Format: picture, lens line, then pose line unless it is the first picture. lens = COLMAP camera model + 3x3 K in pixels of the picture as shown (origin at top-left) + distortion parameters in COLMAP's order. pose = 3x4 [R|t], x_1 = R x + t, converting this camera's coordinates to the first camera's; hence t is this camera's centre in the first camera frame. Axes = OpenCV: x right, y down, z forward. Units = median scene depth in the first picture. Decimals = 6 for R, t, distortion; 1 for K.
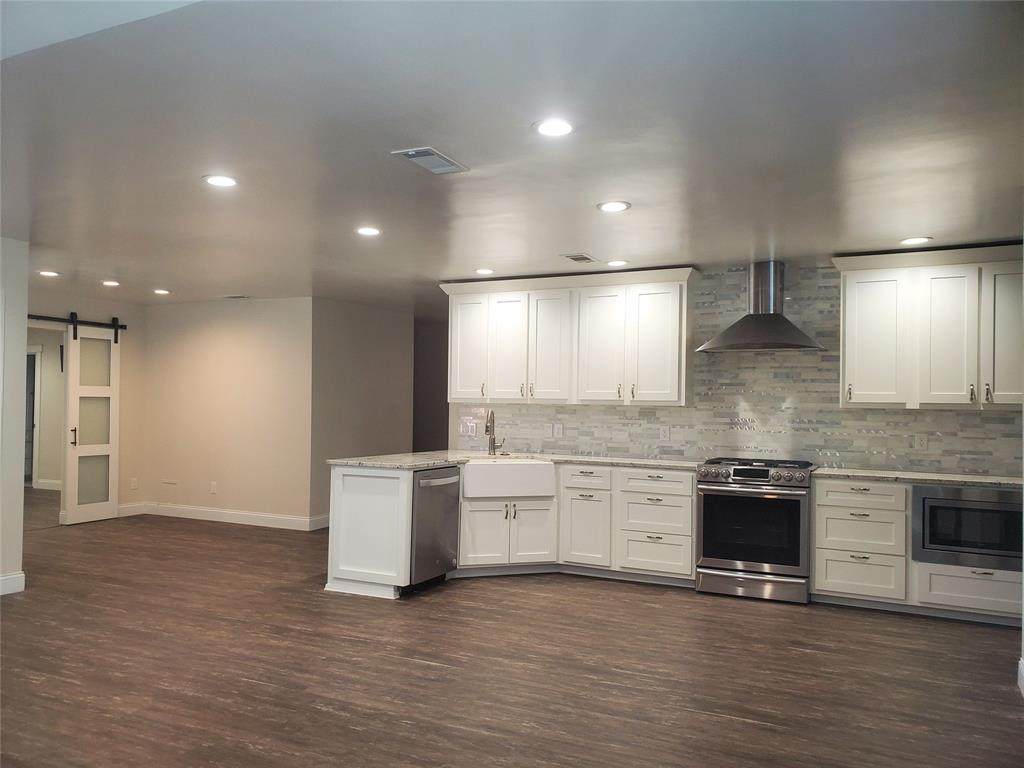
lens RADIAL K [[788.6, 0, 511.0], [0, 788.6, 397.2], [0, 0, 1]] dist [0.027253, -0.008189]
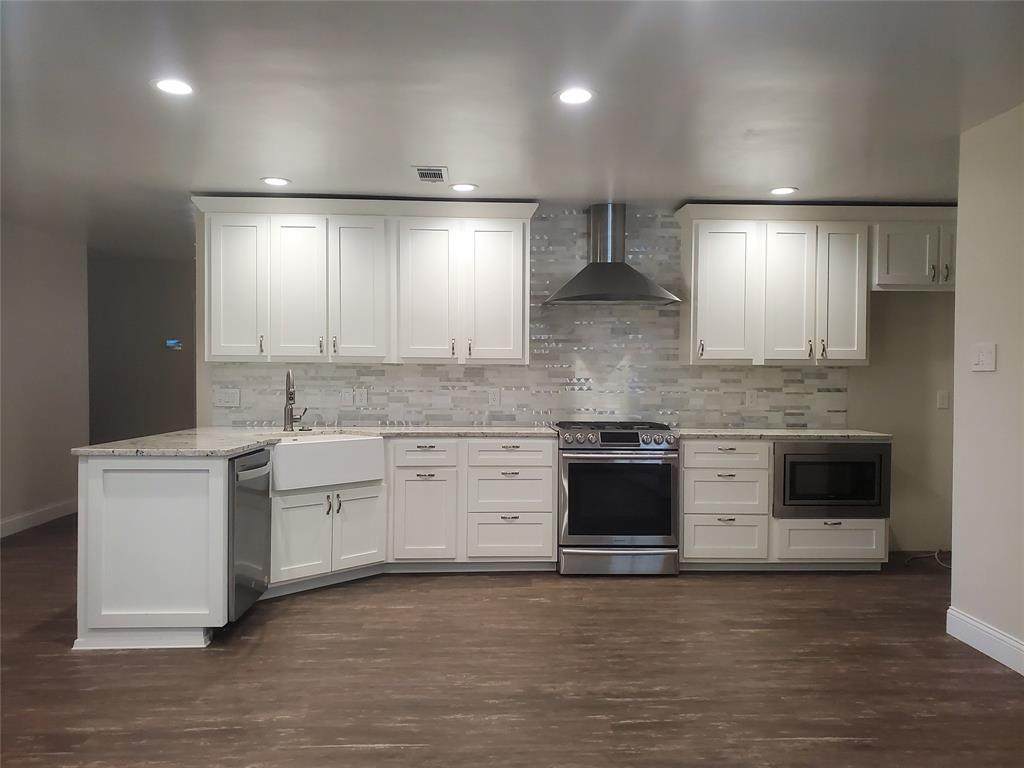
lens RADIAL K [[788.6, 0, 511.0], [0, 788.6, 397.2], [0, 0, 1]] dist [0.027253, -0.008189]
pose [[0.880988, -0.023916, 0.472534, -0.222709], [0.004209, 0.999078, 0.042720, 0.010951], [-0.473120, -0.035647, 0.880277, 0.266856]]
